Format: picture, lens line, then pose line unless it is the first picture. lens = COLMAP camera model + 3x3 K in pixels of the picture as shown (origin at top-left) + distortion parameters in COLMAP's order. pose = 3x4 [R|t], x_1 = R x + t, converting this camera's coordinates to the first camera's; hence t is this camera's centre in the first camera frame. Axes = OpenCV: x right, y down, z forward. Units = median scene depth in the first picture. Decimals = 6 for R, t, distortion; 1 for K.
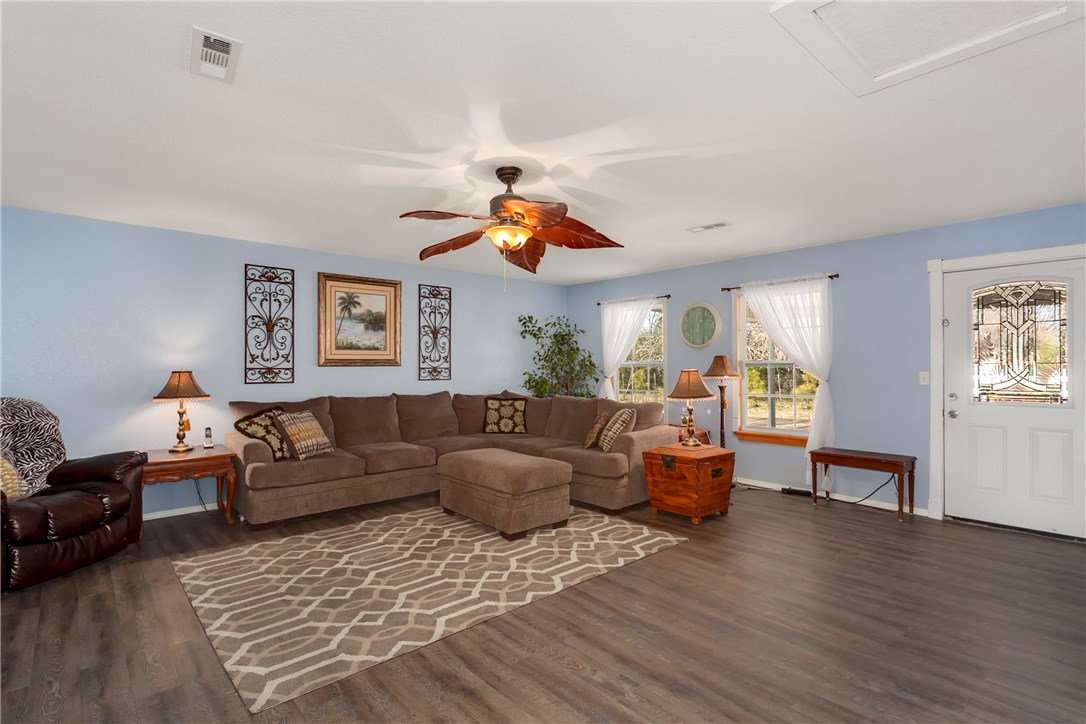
lens RADIAL K [[528.3, 0, 540.4], [0, 528.3, 360.5], [0, 0, 1]] dist [0.001382, 0.001664]
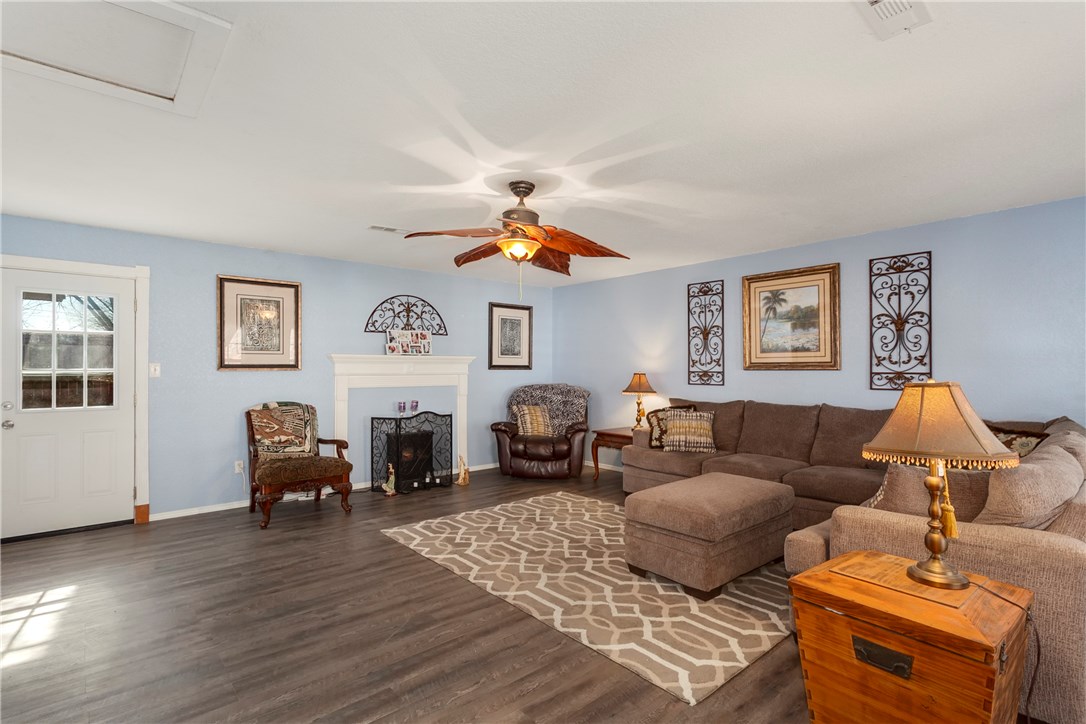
lens RADIAL K [[528.3, 0, 544.1], [0, 528.3, 365.5], [0, 0, 1]] dist [0.001382, 0.001664]
pose [[-0.019900, -0.004912, -0.999790, 0.631377], [0.009789, 0.999939, -0.005108, 0.003759], [0.999754, -0.009888, -0.019851, 0.678699]]
